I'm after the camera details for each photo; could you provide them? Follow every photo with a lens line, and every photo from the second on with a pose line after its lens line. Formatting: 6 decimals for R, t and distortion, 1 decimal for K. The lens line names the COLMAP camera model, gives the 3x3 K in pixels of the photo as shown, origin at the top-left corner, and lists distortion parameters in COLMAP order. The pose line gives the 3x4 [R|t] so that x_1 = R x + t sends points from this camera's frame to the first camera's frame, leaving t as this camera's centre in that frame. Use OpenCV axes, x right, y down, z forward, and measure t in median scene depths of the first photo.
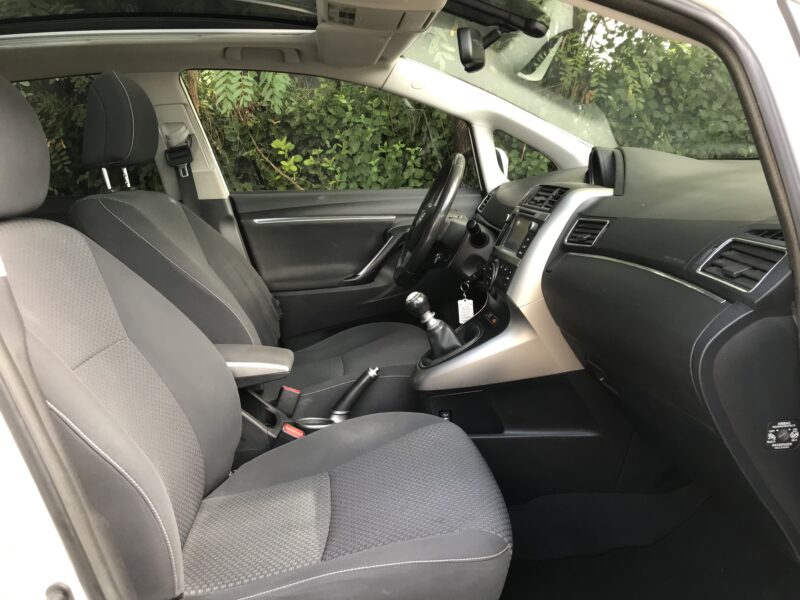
lens RADIAL K [[655.7, 0, 398.3], [0, 655.7, 275.0], [0, 0, 1]] dist [0.056777, -0.069951]
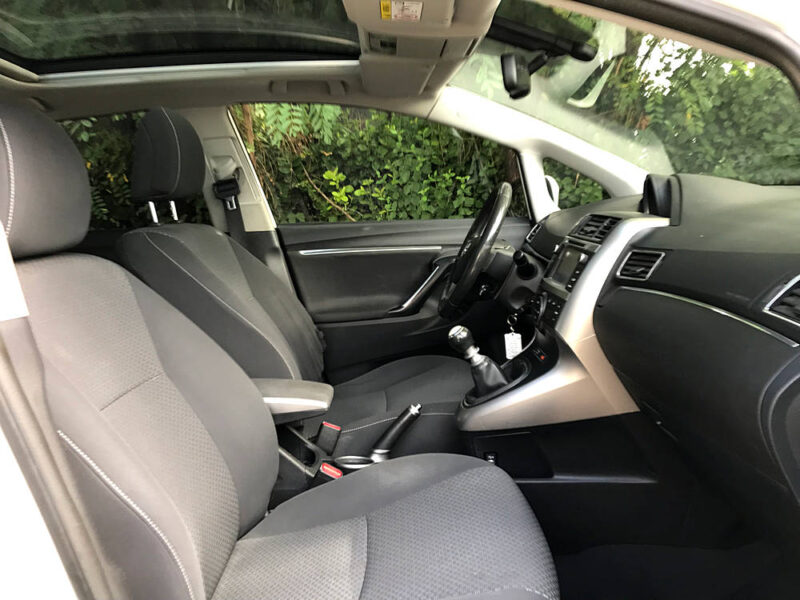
lens RADIAL K [[652.1, 0, 398.1], [0, 652.1, 278.0], [0, 0, 1]] dist [0.060930, -0.069755]
pose [[0.996626, -0.001207, -0.082066, 0.012030], [-0.001868, 0.999299, -0.037385, -0.006633], [0.082053, 0.037412, 0.995925, 0.026715]]
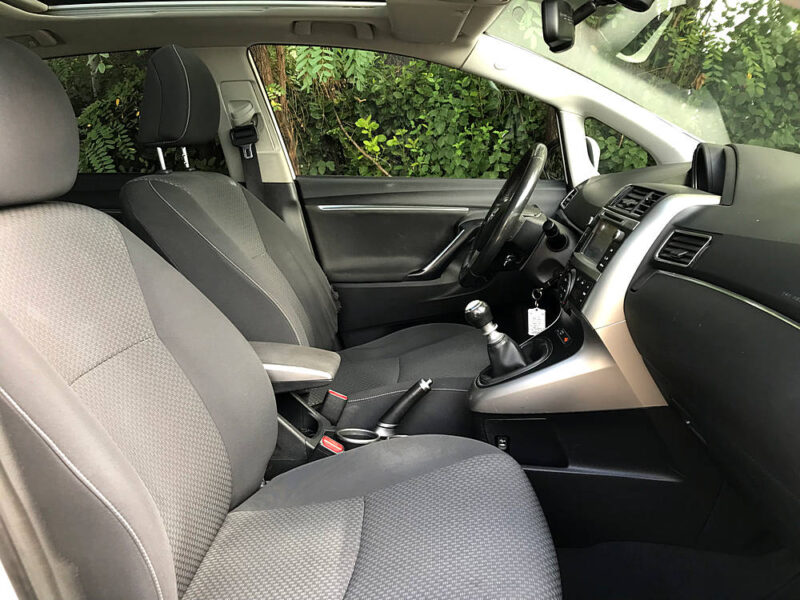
lens RADIAL K [[655.7, 0, 398.3], [0, 655.7, 275.0], [0, 0, 1]] dist [0.056777, -0.069951]
pose [[0.989750, 0.060511, -0.129360, 0.024763], [-0.056440, 0.997795, 0.034911, -0.024744], [0.131187, -0.027253, 0.990983, 0.076760]]
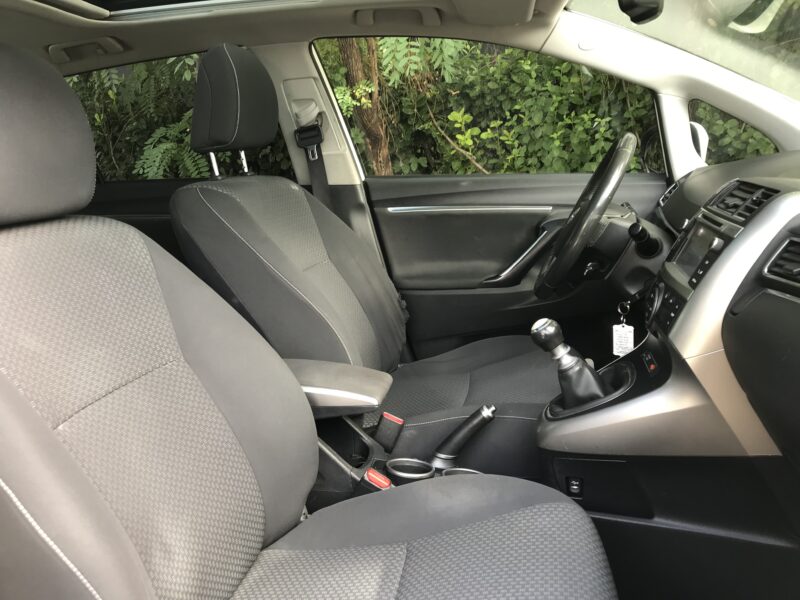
lens RADIAL K [[655.7, 0, 398.3], [0, 655.7, 275.0], [0, 0, 1]] dist [0.056777, -0.069951]
pose [[0.955512, 0.060060, -0.288772, 0.060061], [-0.046639, 0.997497, 0.053142, -0.042721], [0.291241, -0.037309, 0.955922, 0.158225]]
